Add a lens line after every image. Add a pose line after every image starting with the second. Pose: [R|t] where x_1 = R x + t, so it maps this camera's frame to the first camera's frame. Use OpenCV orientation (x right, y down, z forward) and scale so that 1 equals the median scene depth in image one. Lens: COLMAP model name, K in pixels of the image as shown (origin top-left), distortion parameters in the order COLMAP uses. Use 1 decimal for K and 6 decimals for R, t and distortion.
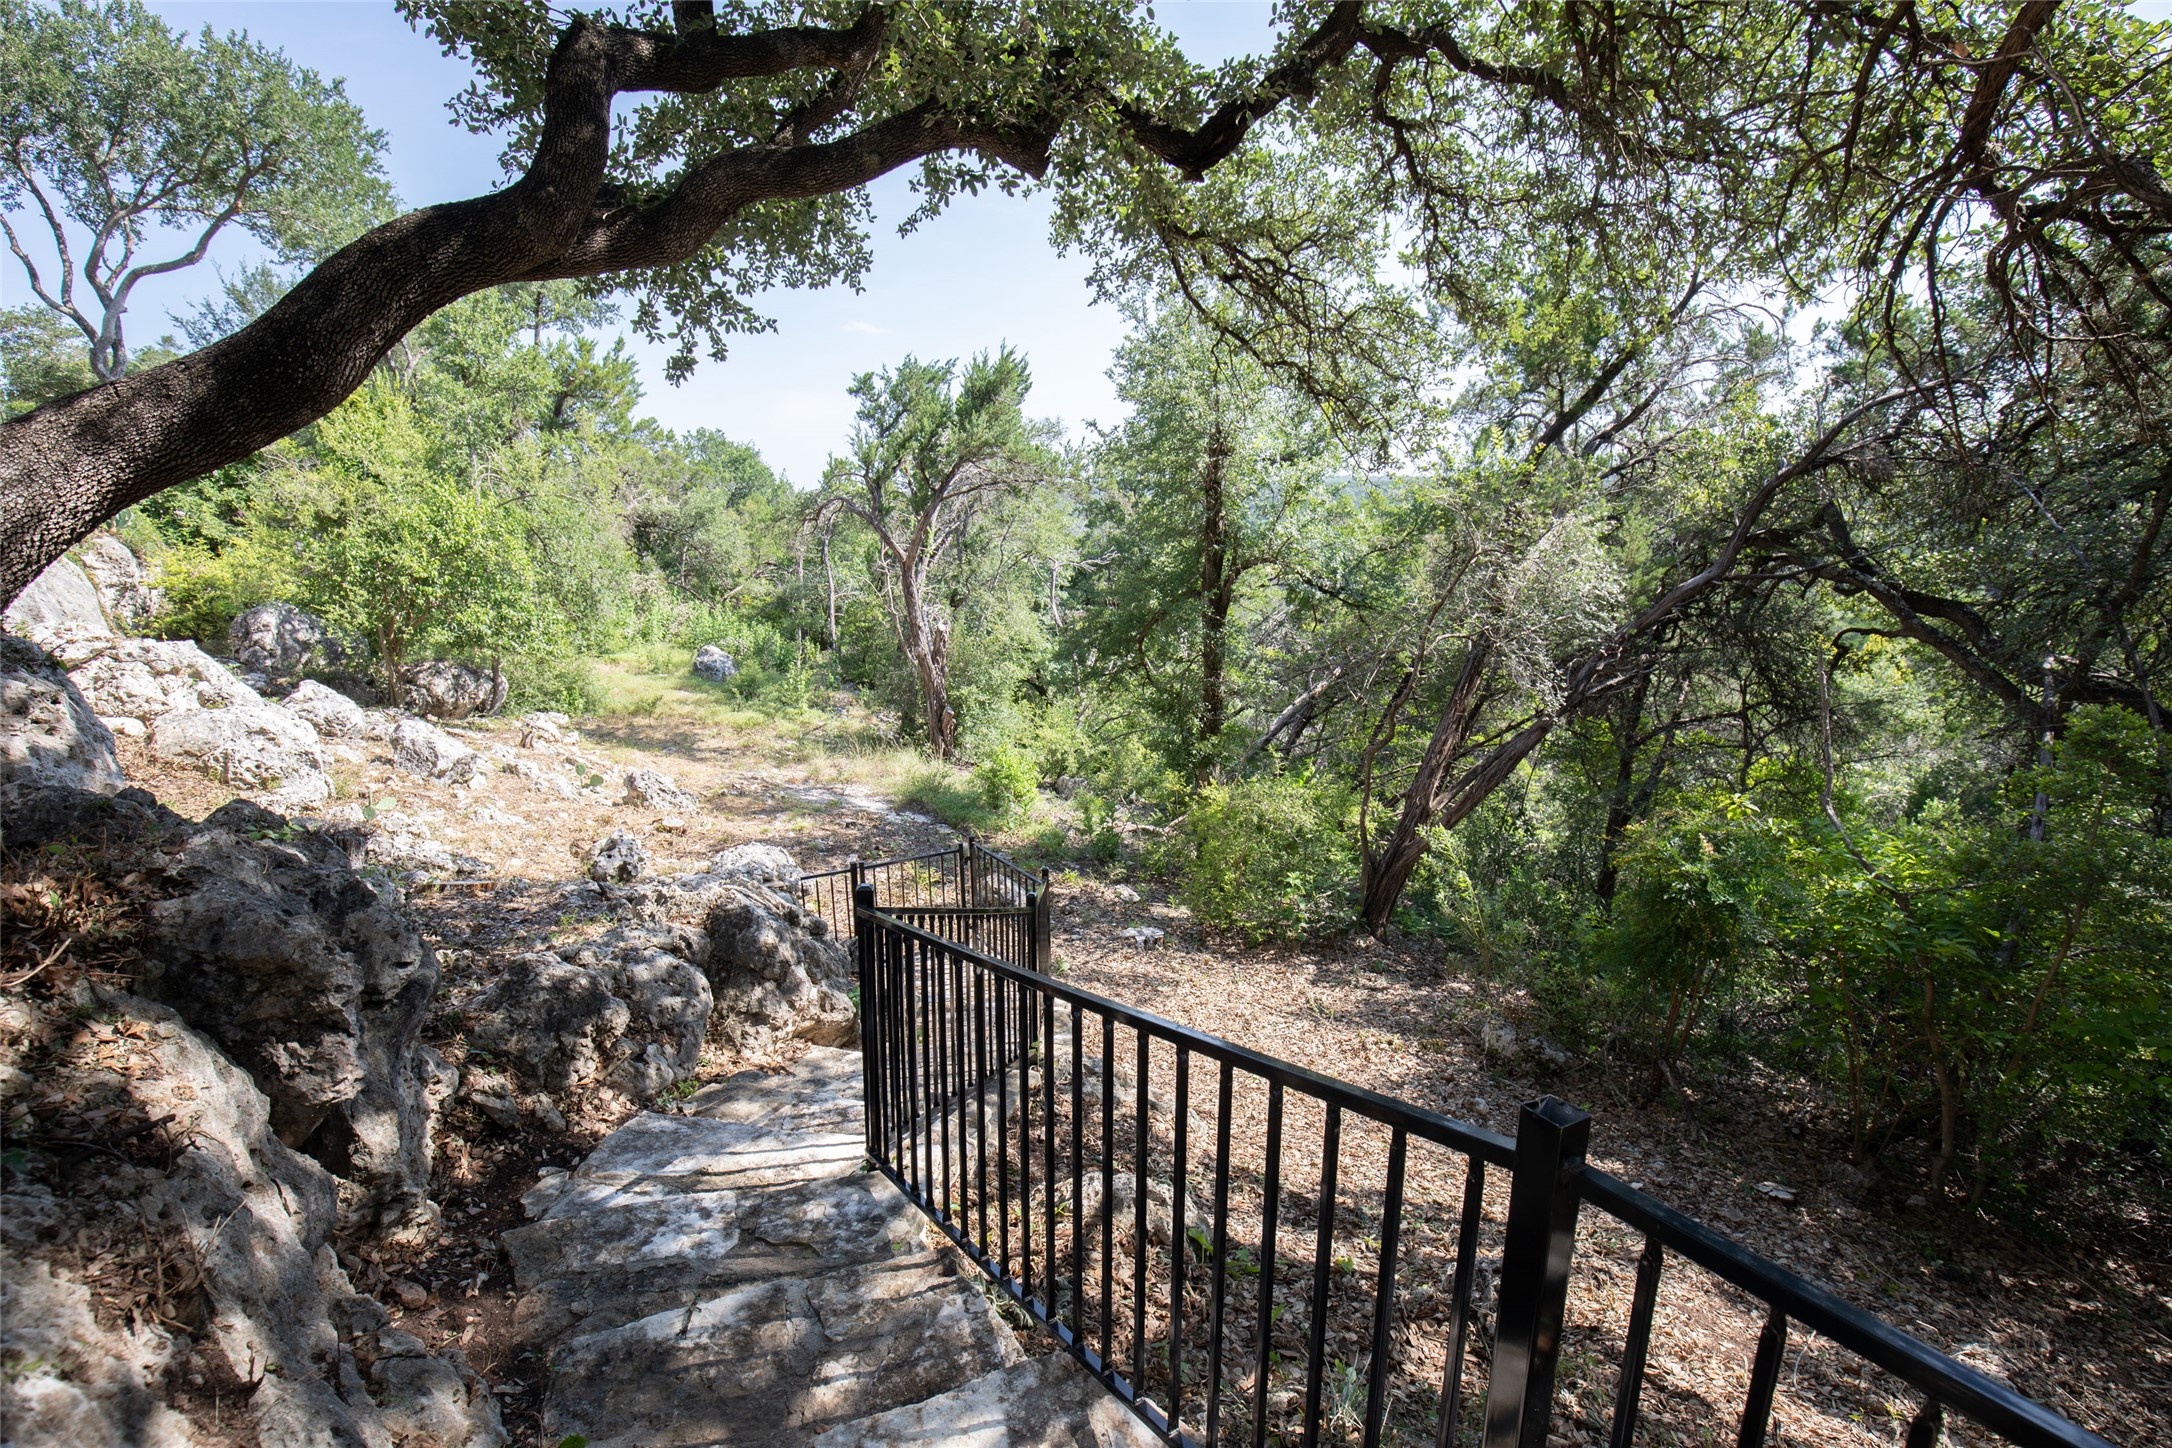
lens RADIAL K [[1000.4, 0, 1086.0], [0, 1000.4, 724.0], [0, 0, 1]] dist [-0.031770, 0.008401]
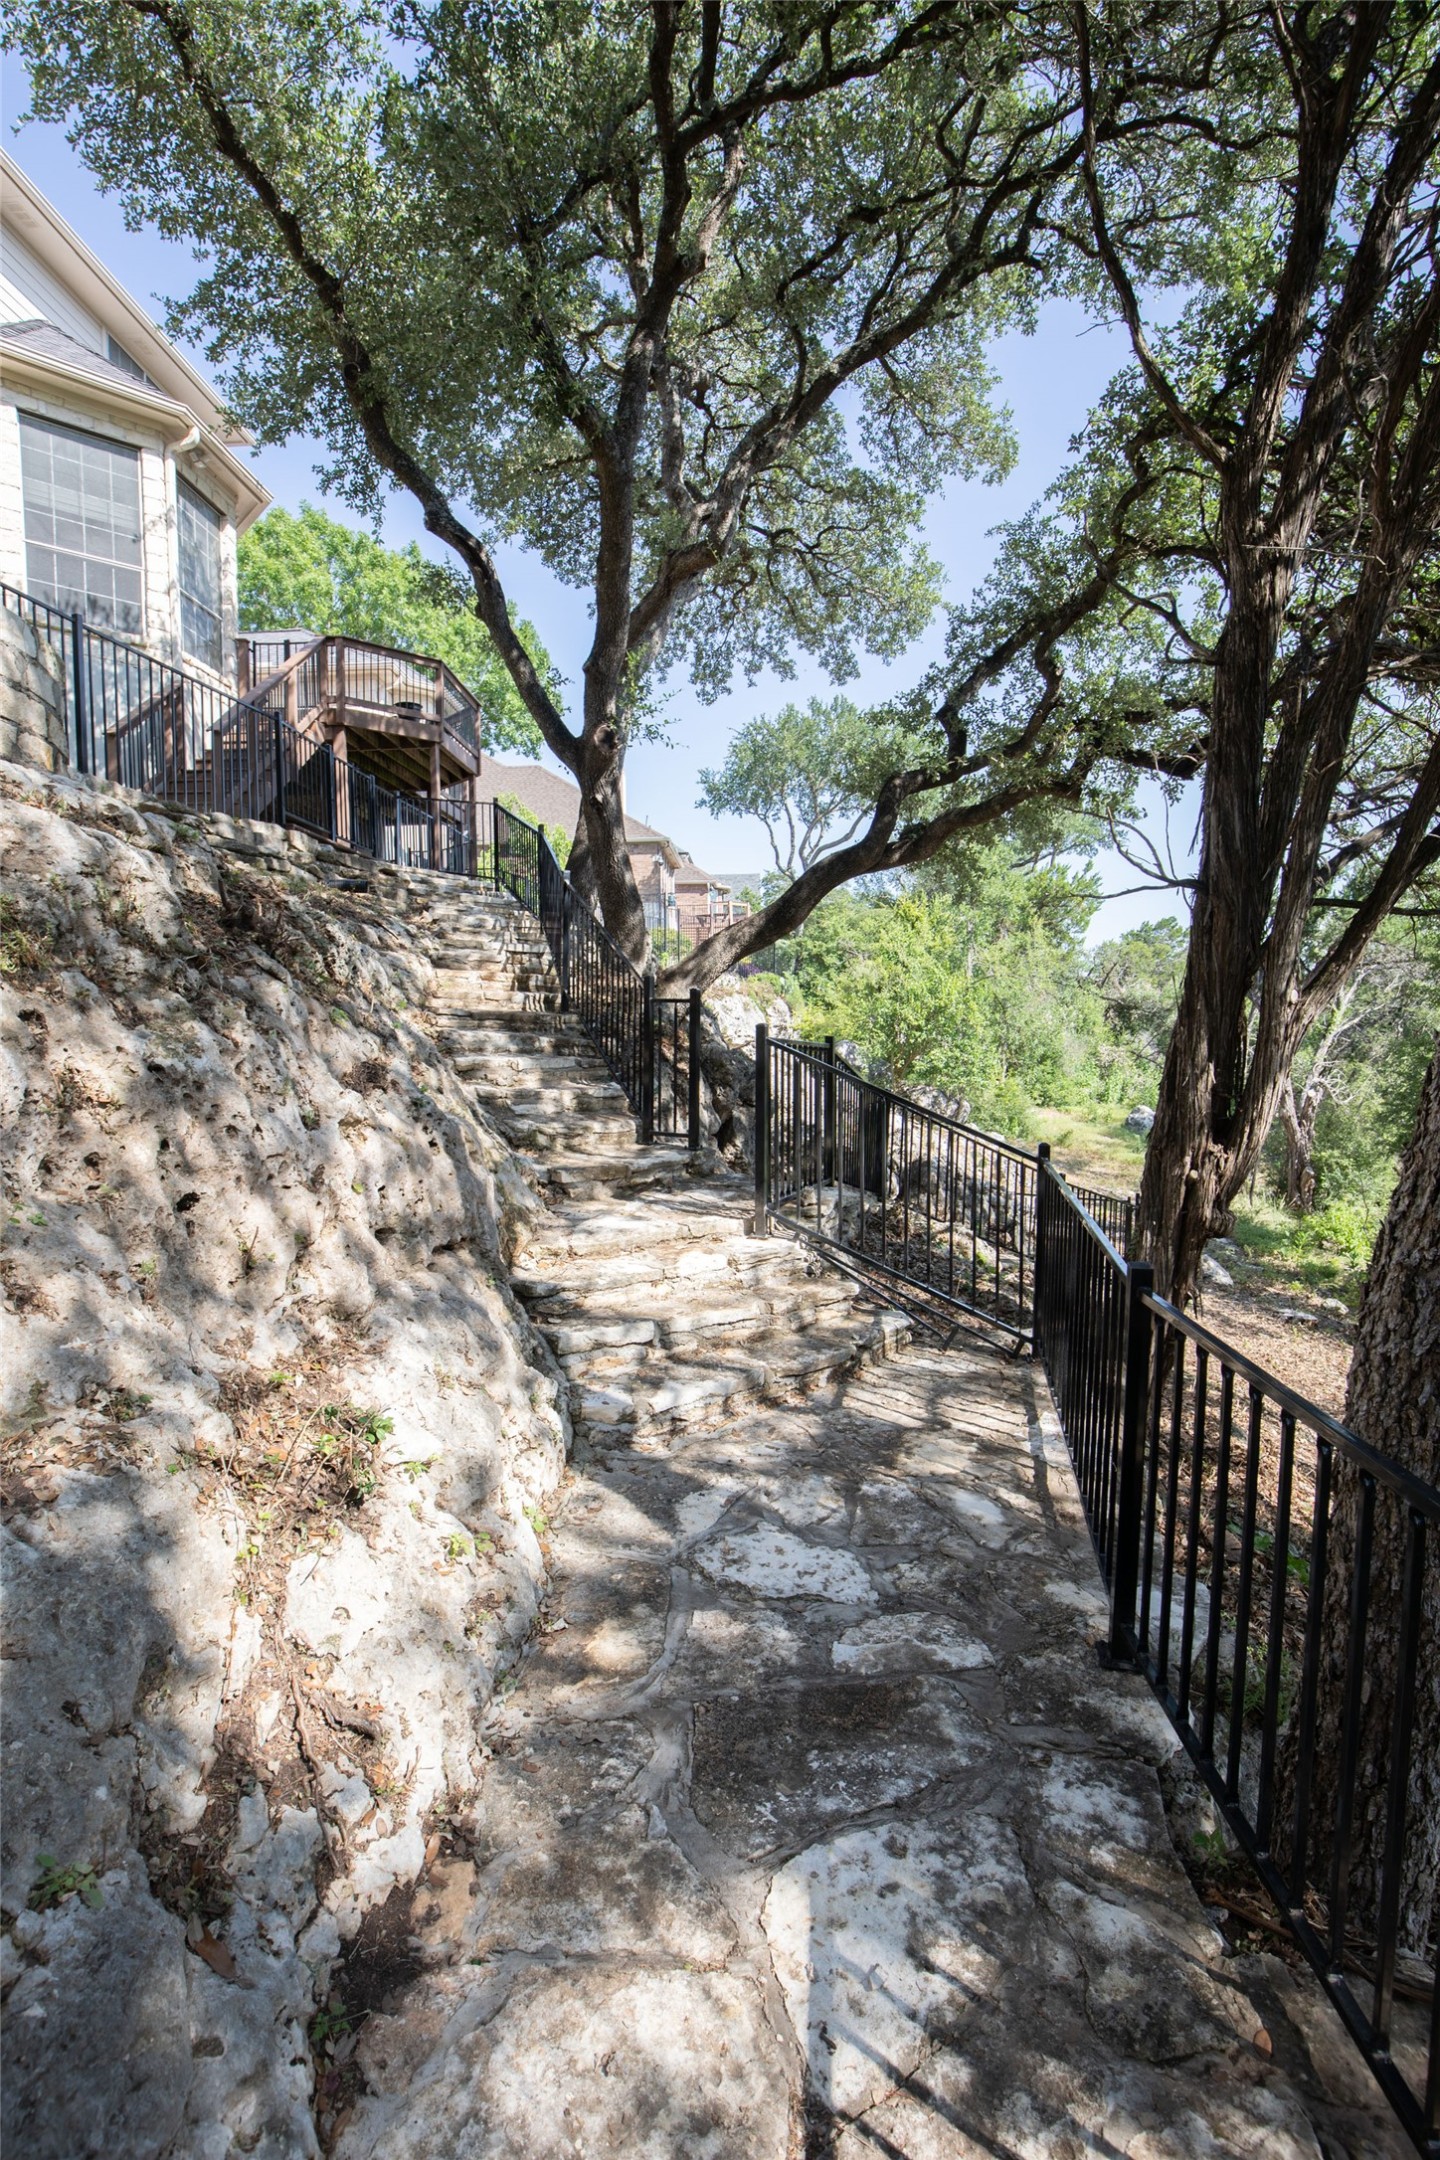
lens RADIAL K [[994.8, 0, 720.0], [0, 994.8, 1080.0], [0, 0, 1]] dist [-0.031770, 0.008401]
pose [[0.640388, 0.070863, -0.764776, 0.272008], [-0.173346, 0.983378, -0.054034, 0.060111], [0.748235, 0.167173, 0.642027, -0.180817]]
